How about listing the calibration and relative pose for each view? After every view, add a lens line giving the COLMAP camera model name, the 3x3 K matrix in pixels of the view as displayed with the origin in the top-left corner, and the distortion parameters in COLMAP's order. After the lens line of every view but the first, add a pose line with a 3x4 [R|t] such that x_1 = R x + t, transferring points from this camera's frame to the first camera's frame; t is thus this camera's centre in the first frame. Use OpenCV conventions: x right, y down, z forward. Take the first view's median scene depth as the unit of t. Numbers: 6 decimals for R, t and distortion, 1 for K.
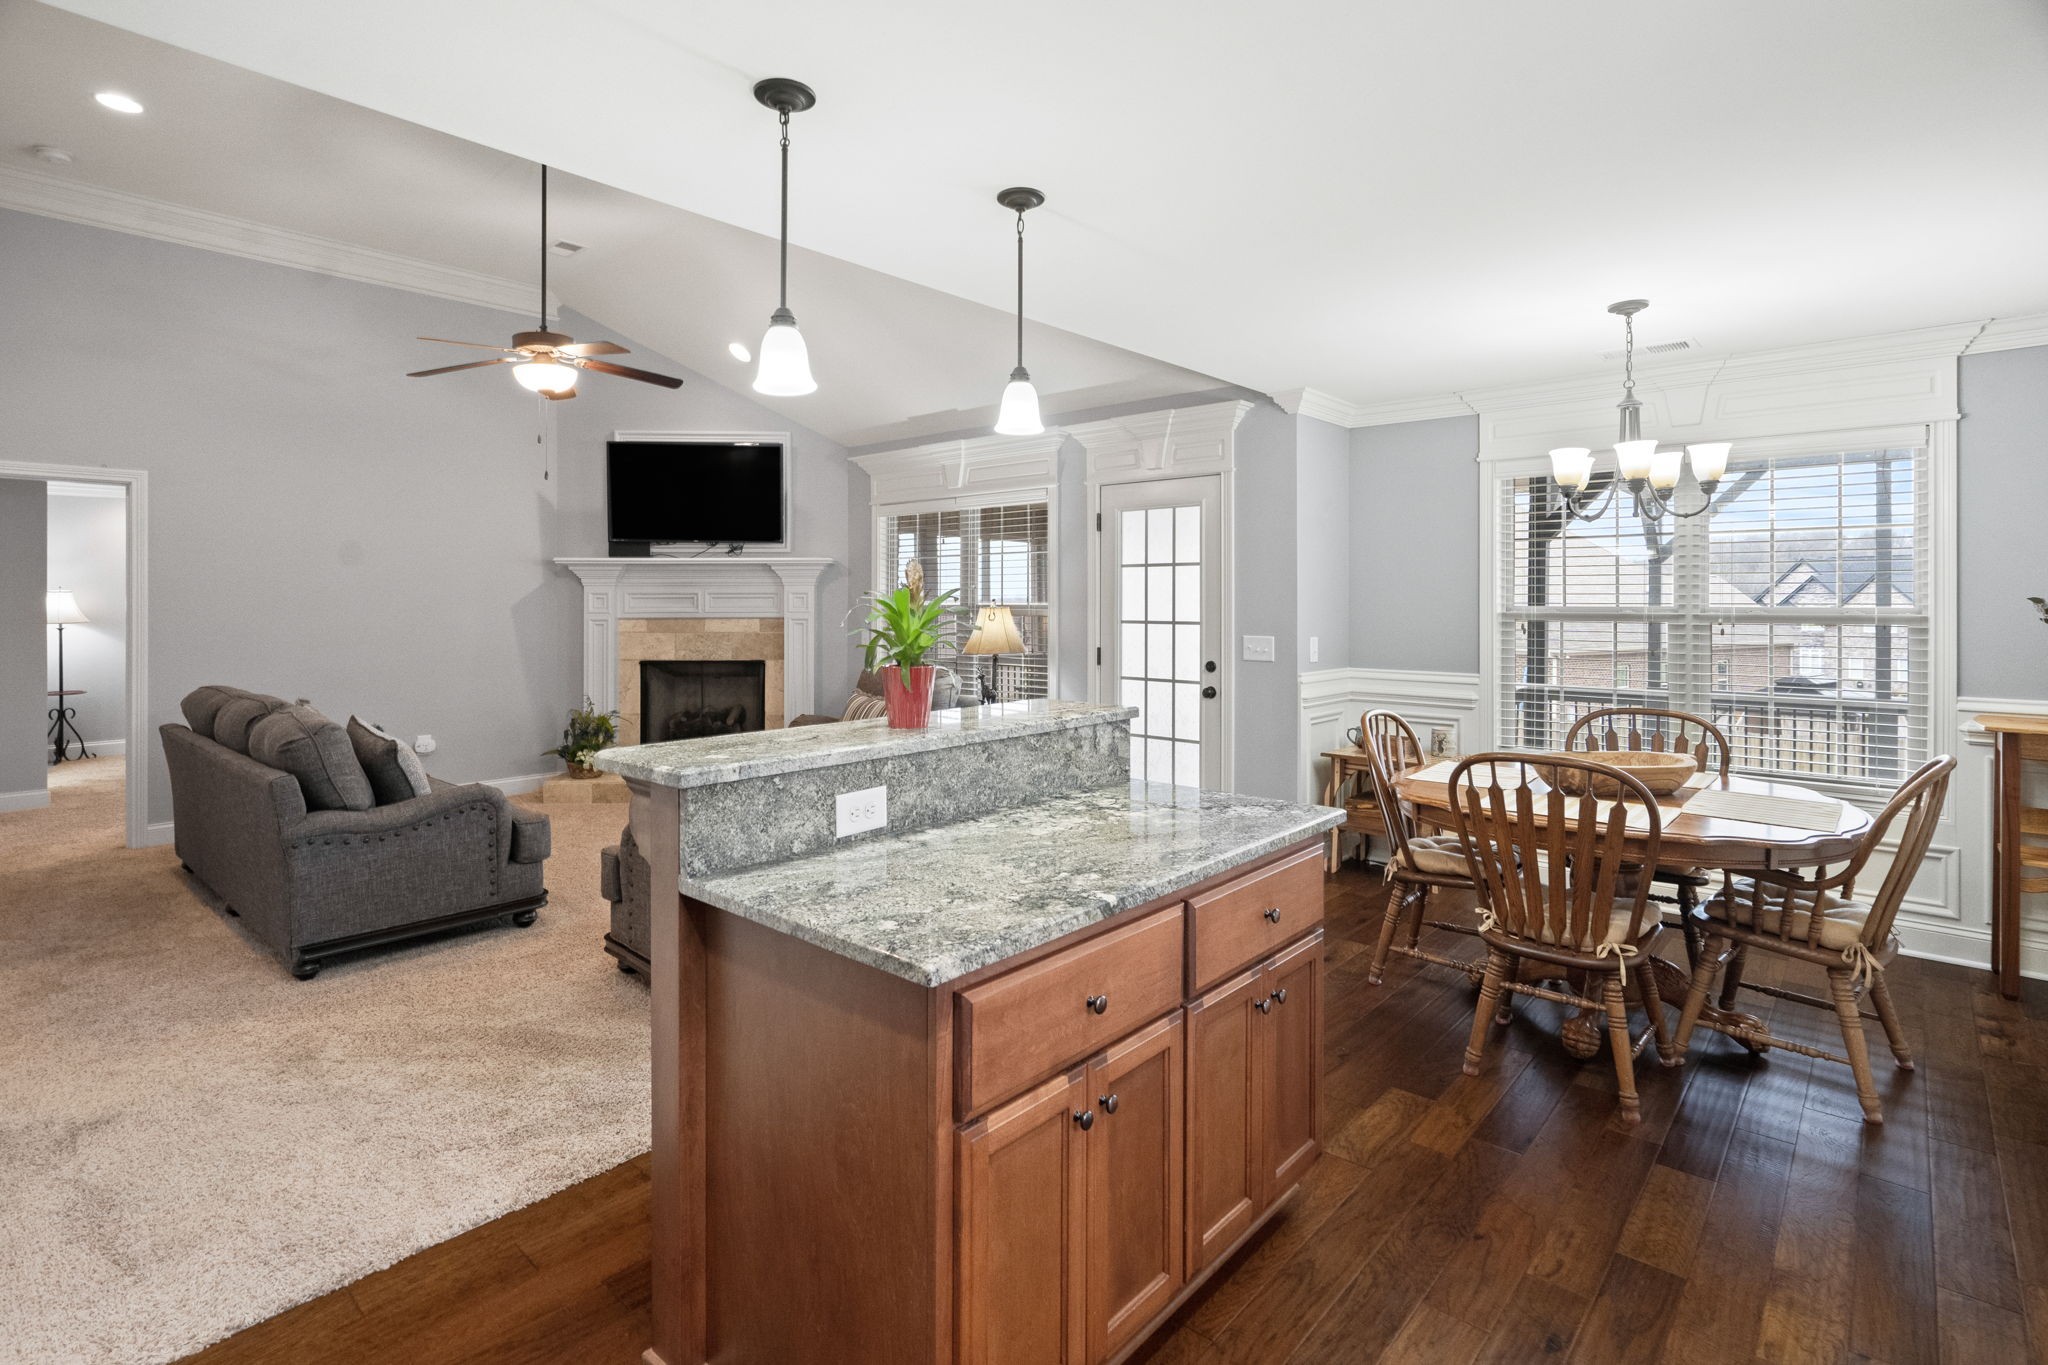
lens RADIAL K [[975.5, 0, 1001.0], [0, 975.5, 584.4], [0, 0, 1]] dist [0.001912, -0.000356]
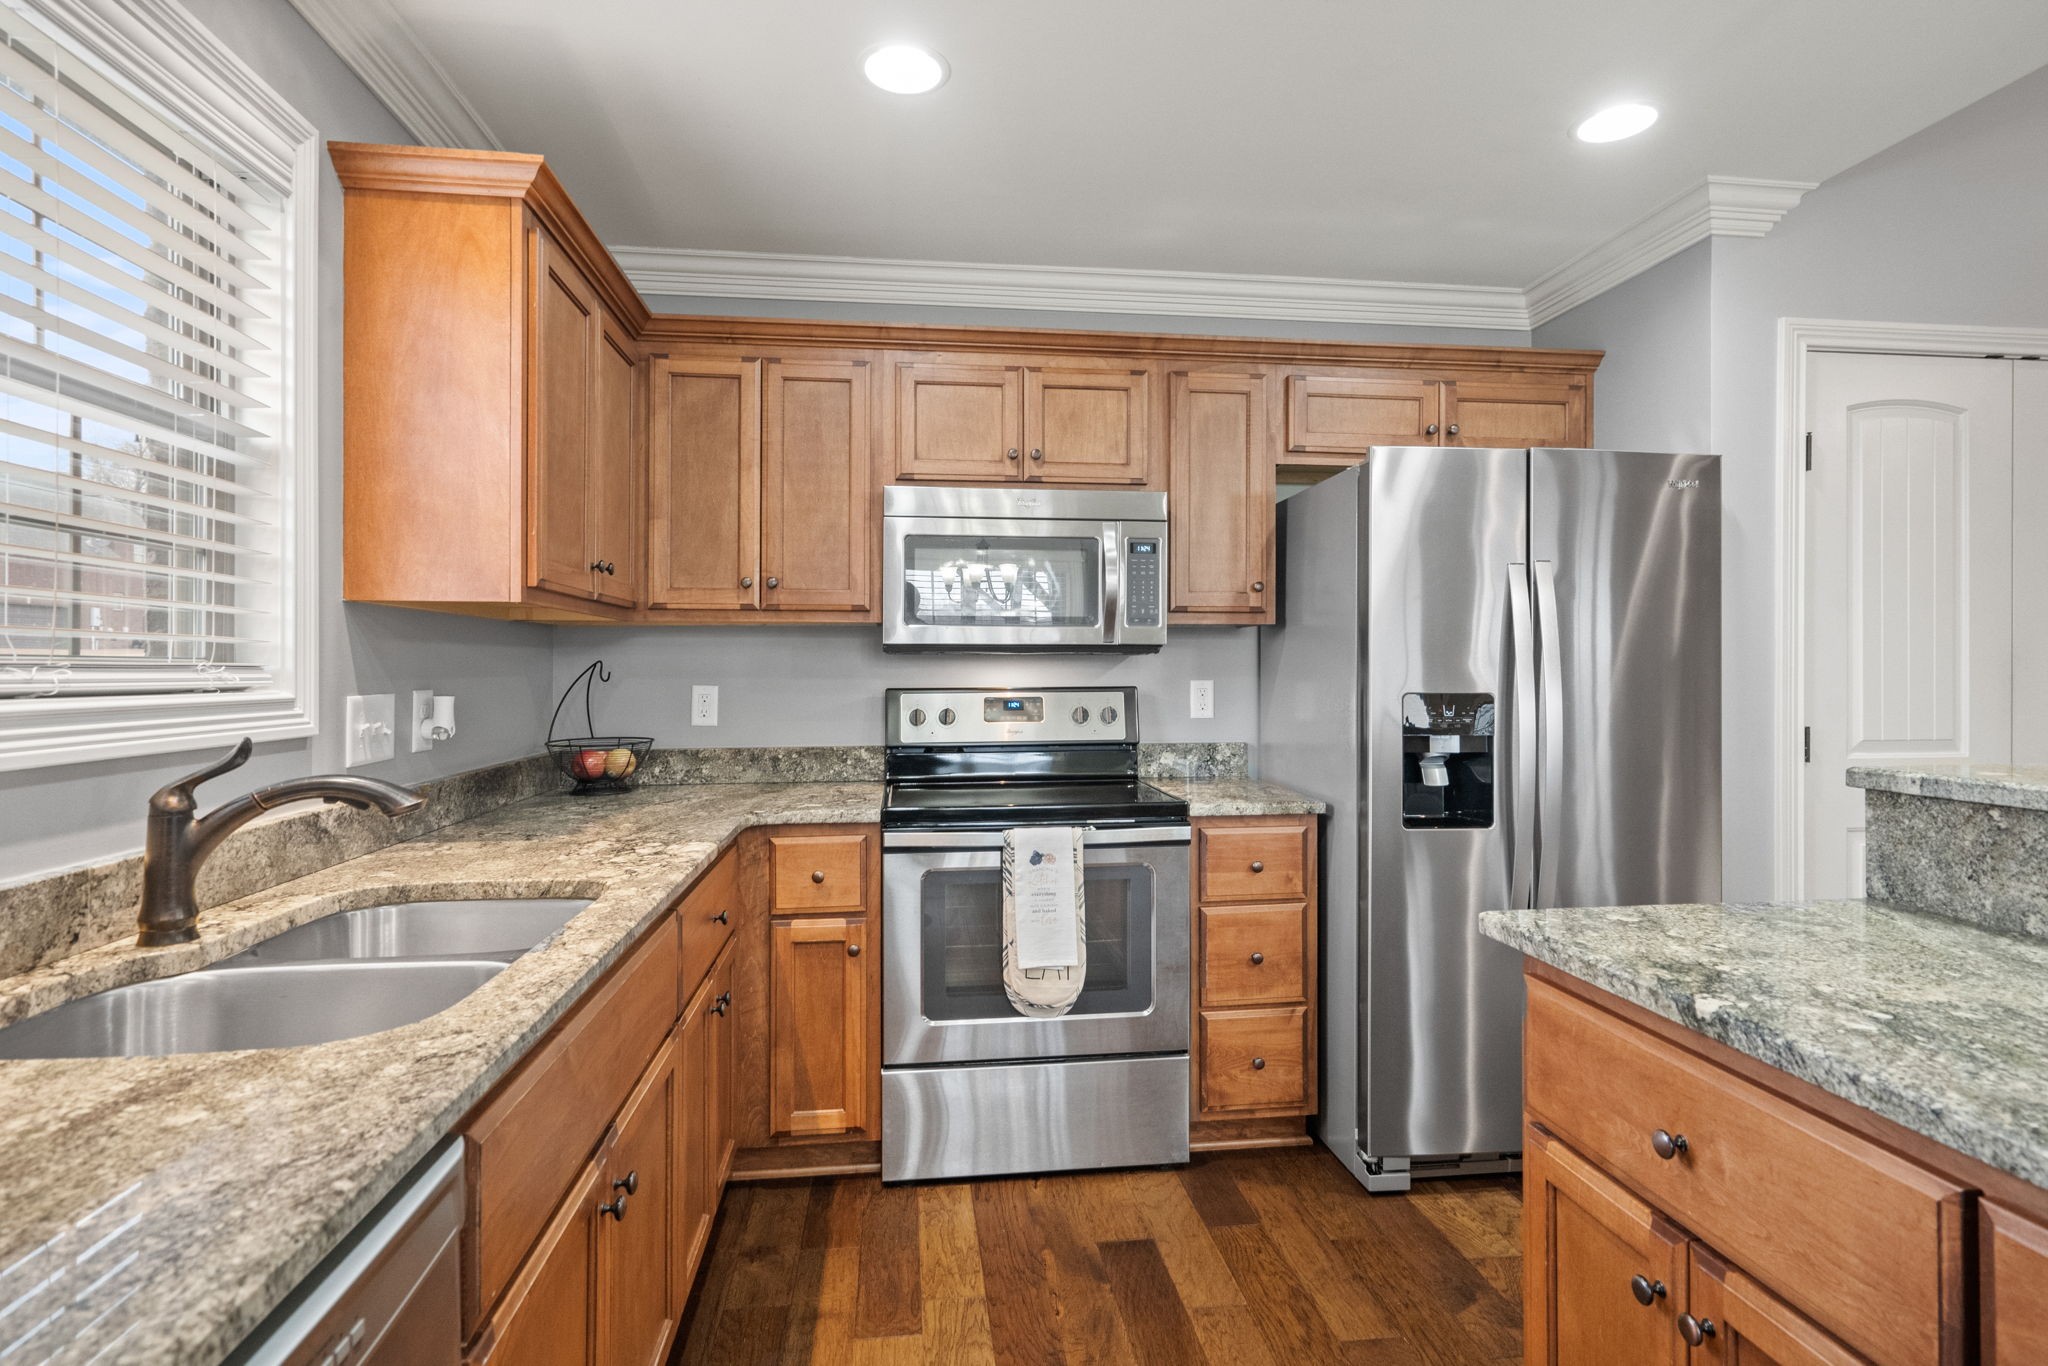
lens RADIAL K [[1026.7, 0, 1021.9], [0, 1026.7, 663.0], [0, 0, 1]] dist [-0.003964, -0.000109]
pose [[-0.642871, -0.001417, -0.765973, 0.255652], [0.013142, 0.999831, -0.012879, 0.032220], [0.765862, -0.018346, -0.642743, 0.317278]]
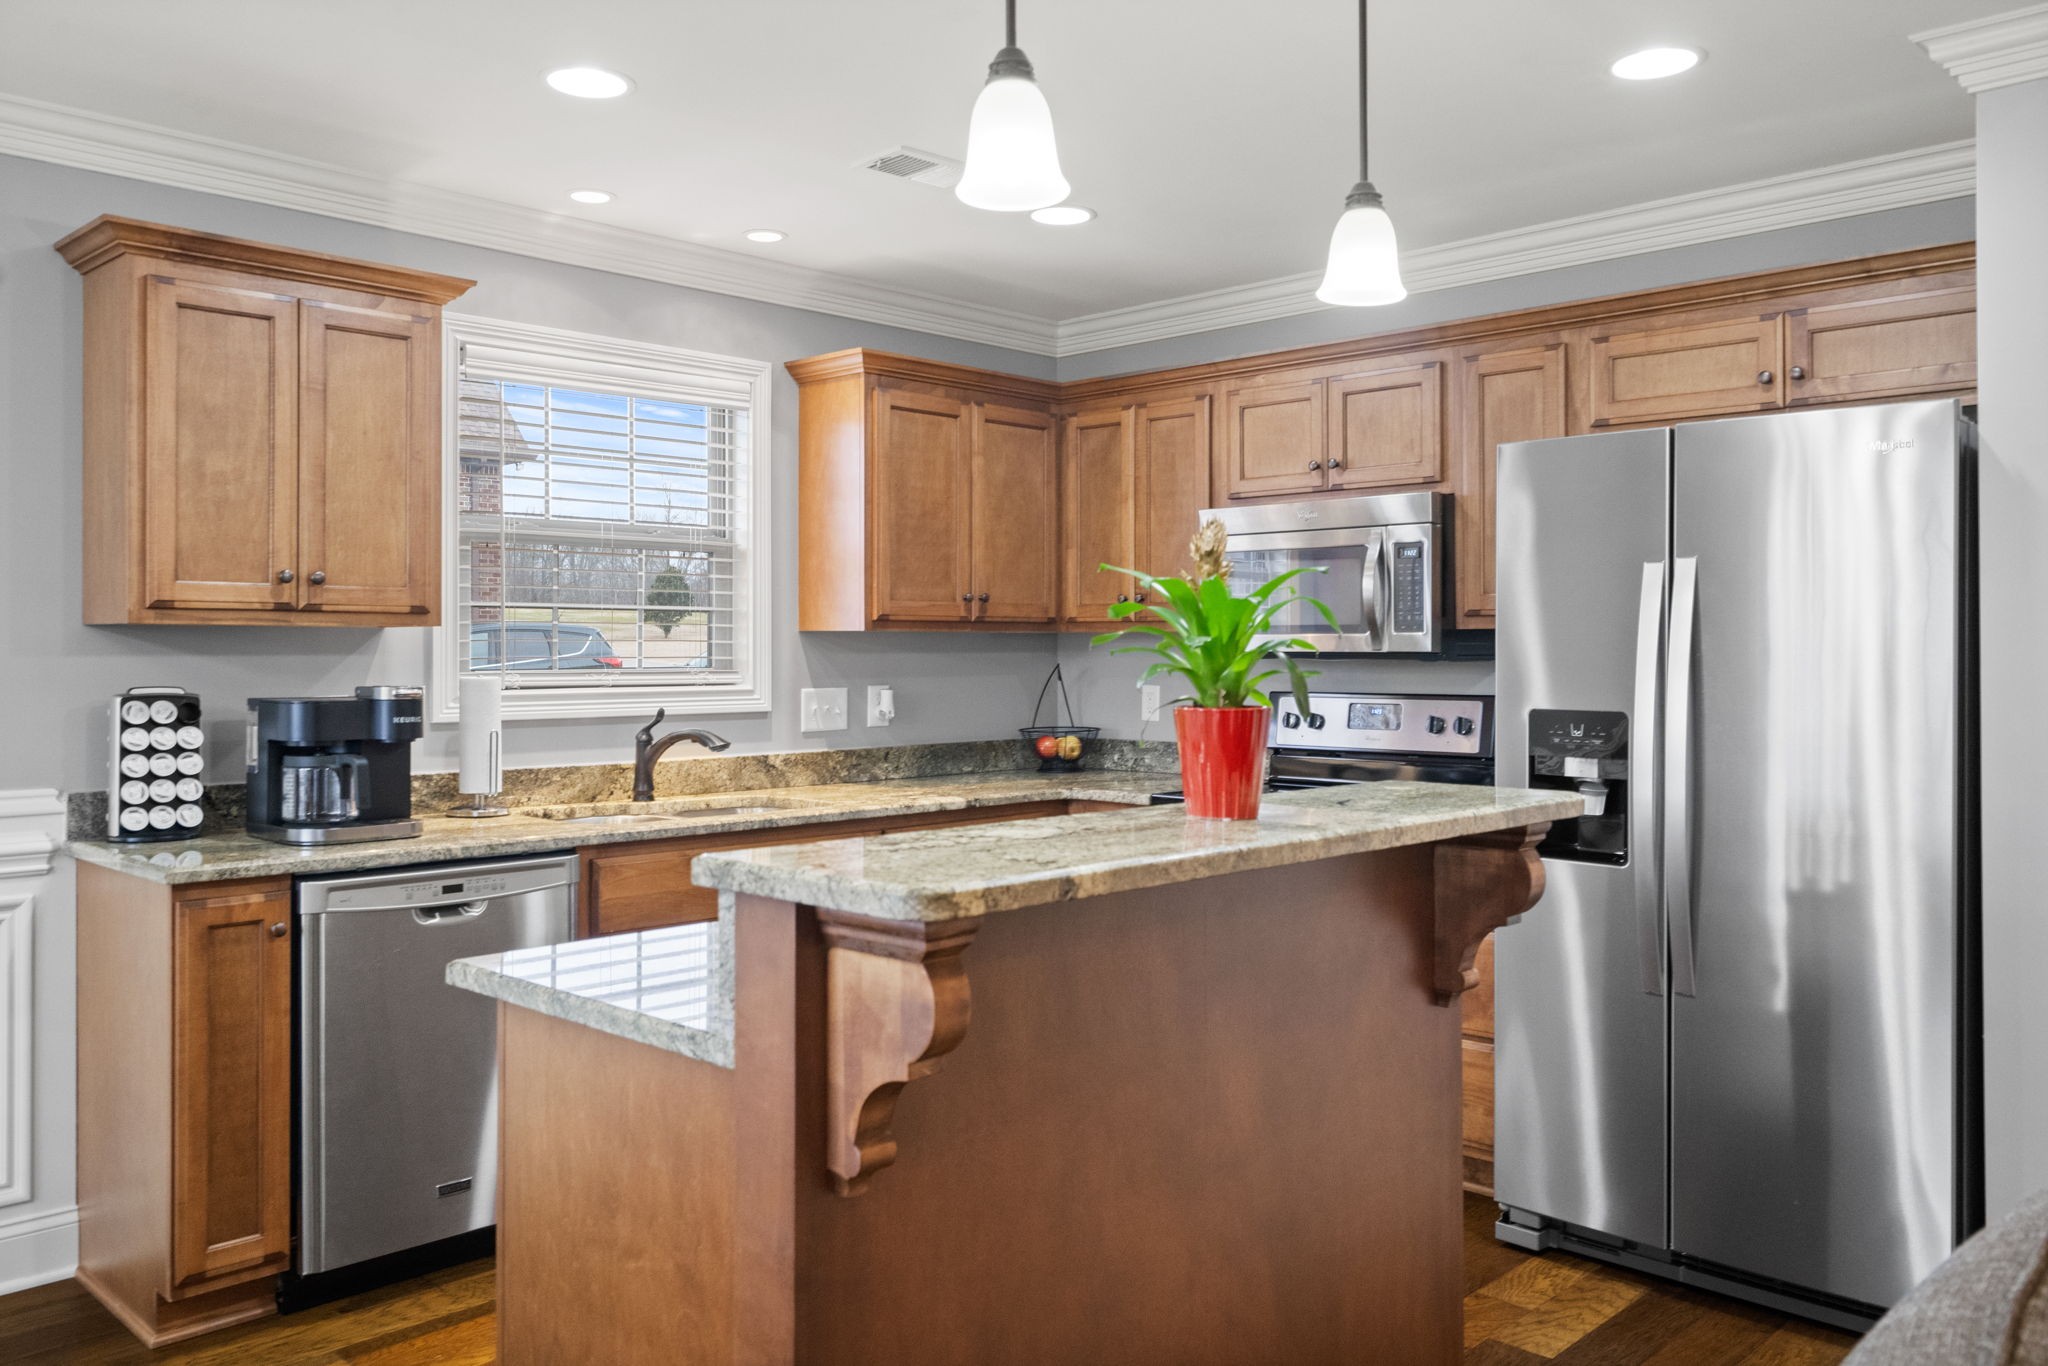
lens RADIAL K [[1588.4, 0, 1039.8], [0, 1588.4, 637.9], [0, 0, 1]] dist [-0.000169, -0.009384]
pose [[-0.999806, 0.001205, 0.019660, -0.004789], [0.000789, 0.999775, -0.021198, 0.026644], [-0.019681, -0.021178, -0.999582, 0.789917]]
